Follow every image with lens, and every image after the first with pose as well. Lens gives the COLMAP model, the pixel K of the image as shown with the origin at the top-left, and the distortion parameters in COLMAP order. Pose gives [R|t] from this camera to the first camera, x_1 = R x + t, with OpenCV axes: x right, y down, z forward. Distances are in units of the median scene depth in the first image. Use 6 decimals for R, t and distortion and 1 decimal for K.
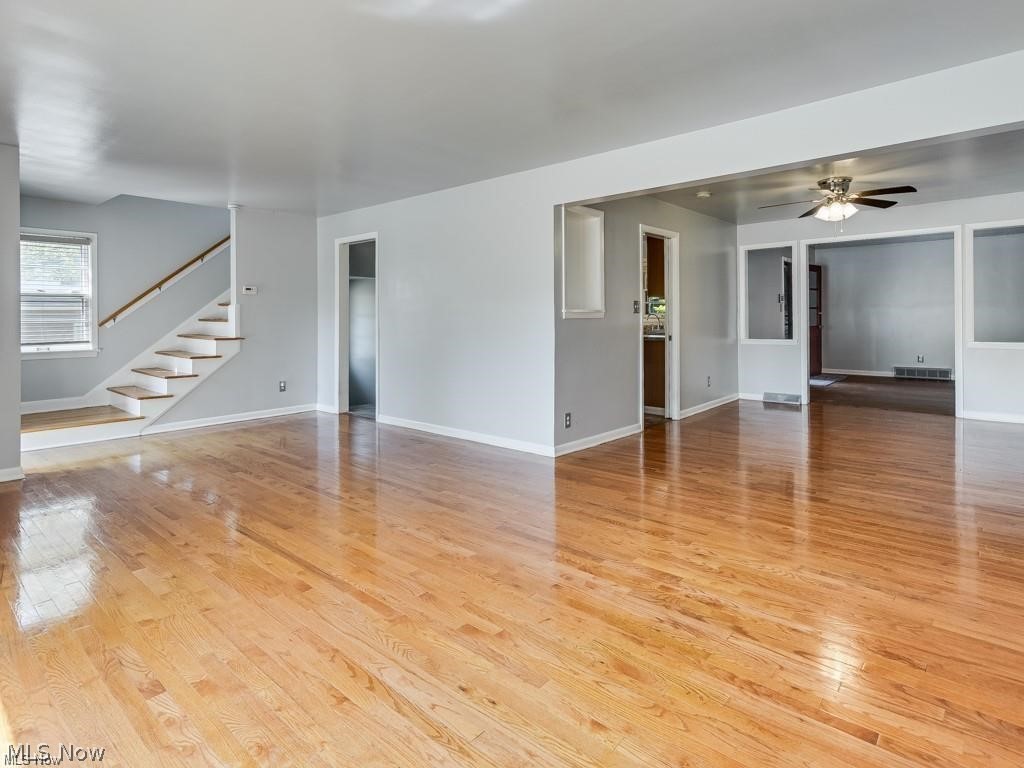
lens RADIAL K [[555.9, 0, 511.9], [0, 555.9, 332.2], [0, 0, 1]] dist [0.032454, -0.000017]
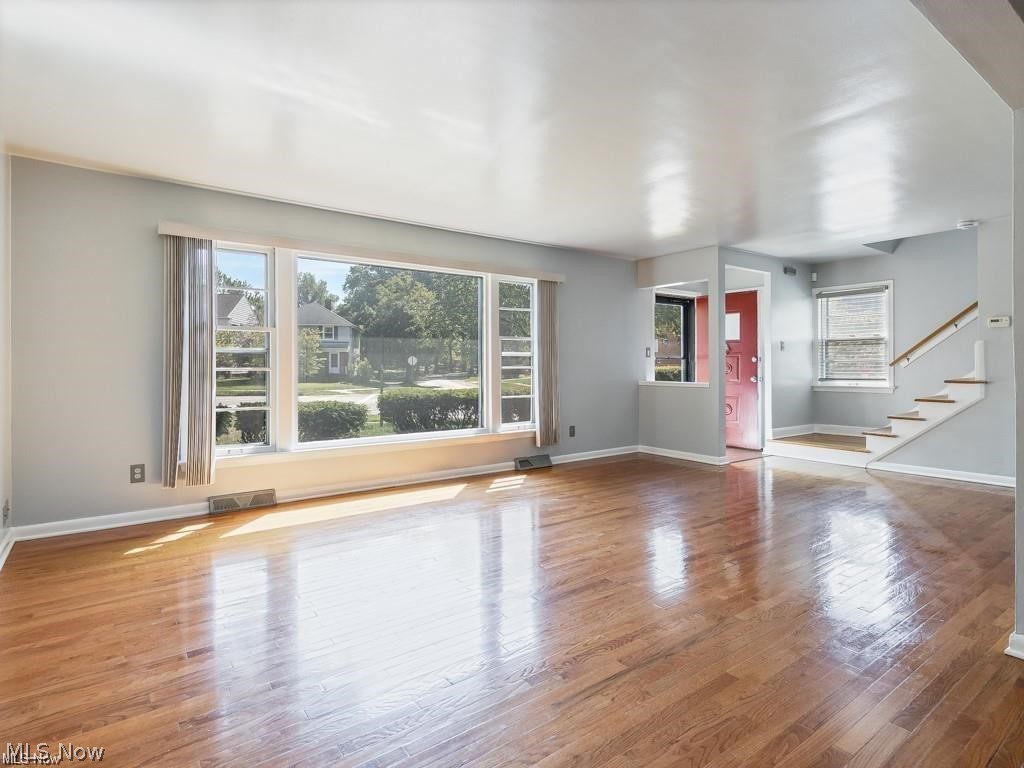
lens RADIAL K [[545.1, 0, 512.8], [0, 545.1, 366.6], [0, 0, 1]] dist [0.001845, 0.001509]
pose [[-0.214407, 0.009592, -0.976697, 0.449512], [-0.022907, 0.999627, 0.014845, -0.007285], [0.976476, 0.025556, -0.214108, 0.521535]]
